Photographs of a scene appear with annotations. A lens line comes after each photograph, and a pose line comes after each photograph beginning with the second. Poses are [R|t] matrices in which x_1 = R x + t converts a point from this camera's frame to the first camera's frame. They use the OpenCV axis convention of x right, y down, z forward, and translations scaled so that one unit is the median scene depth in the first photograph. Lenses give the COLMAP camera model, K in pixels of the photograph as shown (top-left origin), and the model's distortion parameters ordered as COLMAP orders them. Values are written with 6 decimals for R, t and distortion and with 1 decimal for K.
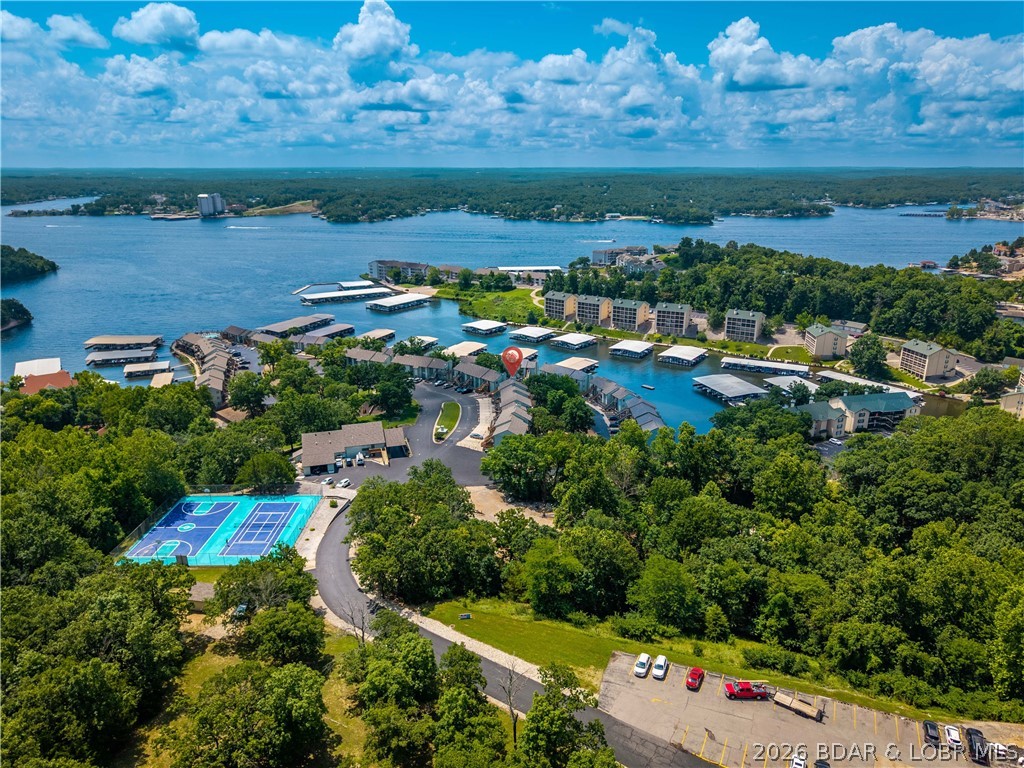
lens RADIAL K [[692.6, 0, 507.8], [0, 692.6, 384.8], [0, 0, 1]] dist [0.014948, -0.013259]
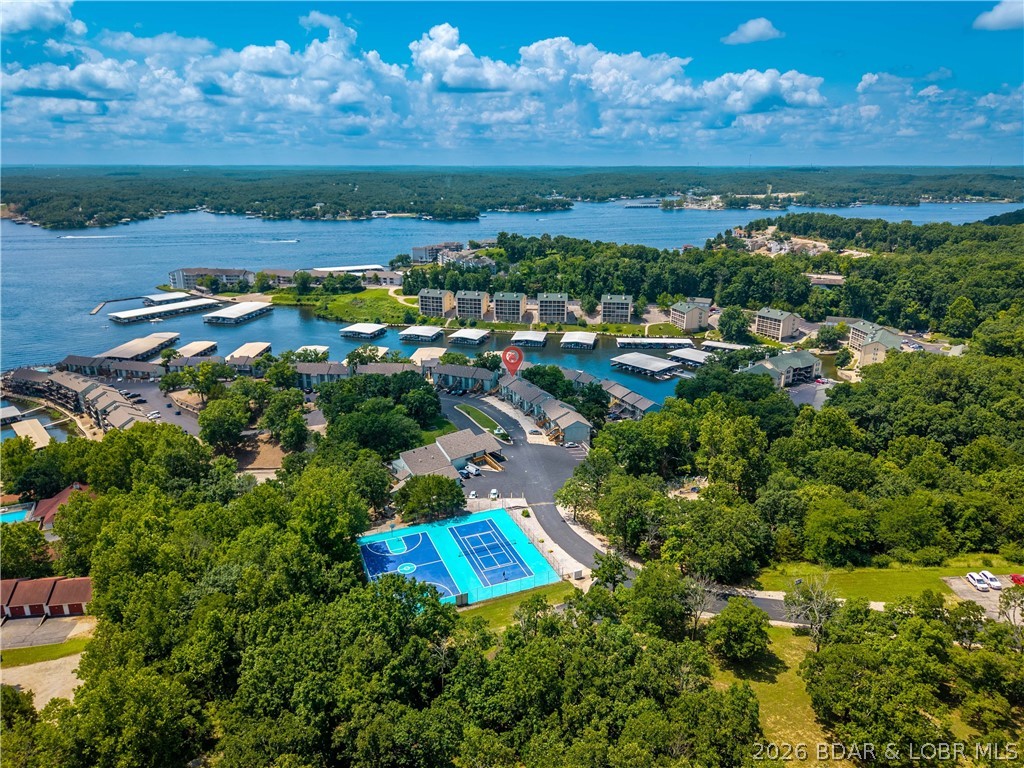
lens RADIAL K [[692.6, 0, 510.7], [0, 692.6, 386.9], [0, 0, 1]] dist [0.014948, -0.013259]
pose [[0.922385, -0.116159, 0.368393, -0.058616], [0.114234, 0.993084, 0.027113, -0.002823], [-0.368994, 0.017075, 0.929275, 0.012220]]
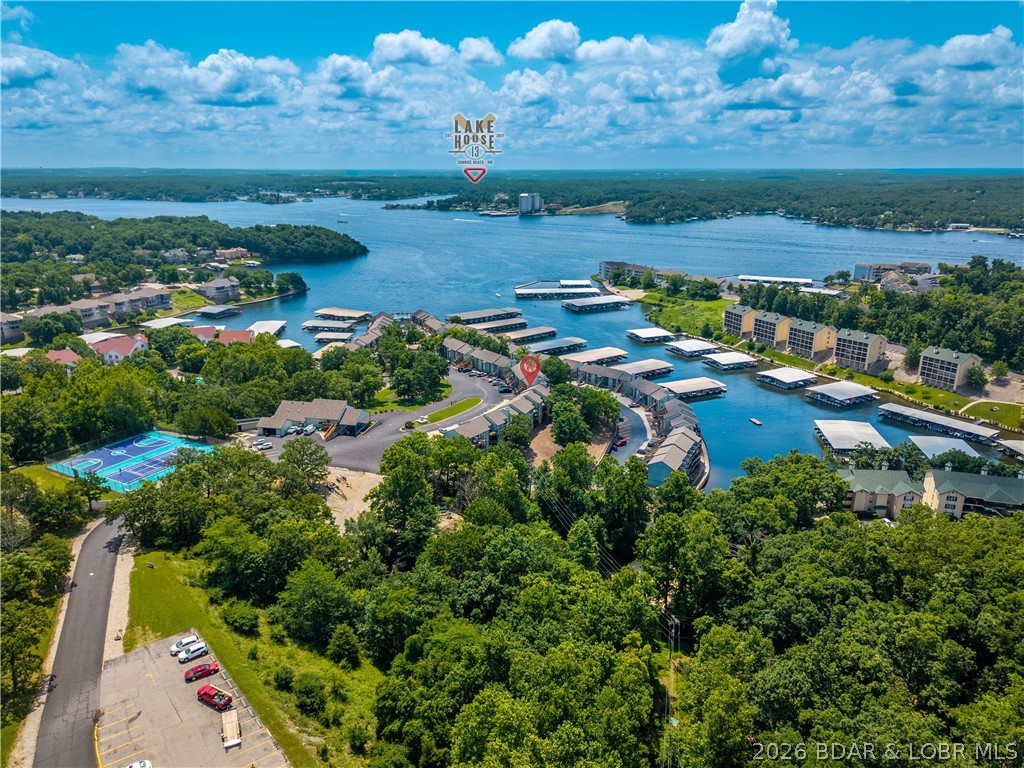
lens RADIAL K [[692.6, 0, 503.2], [0, 692.6, 379.6], [0, 0, 1]] dist [0.014948, -0.013259]
pose [[0.879144, 0.138471, -0.455995, 0.065800], [-0.142452, 0.989465, 0.025826, -0.005491], [0.454767, 0.042253, 0.889607, 0.017760]]
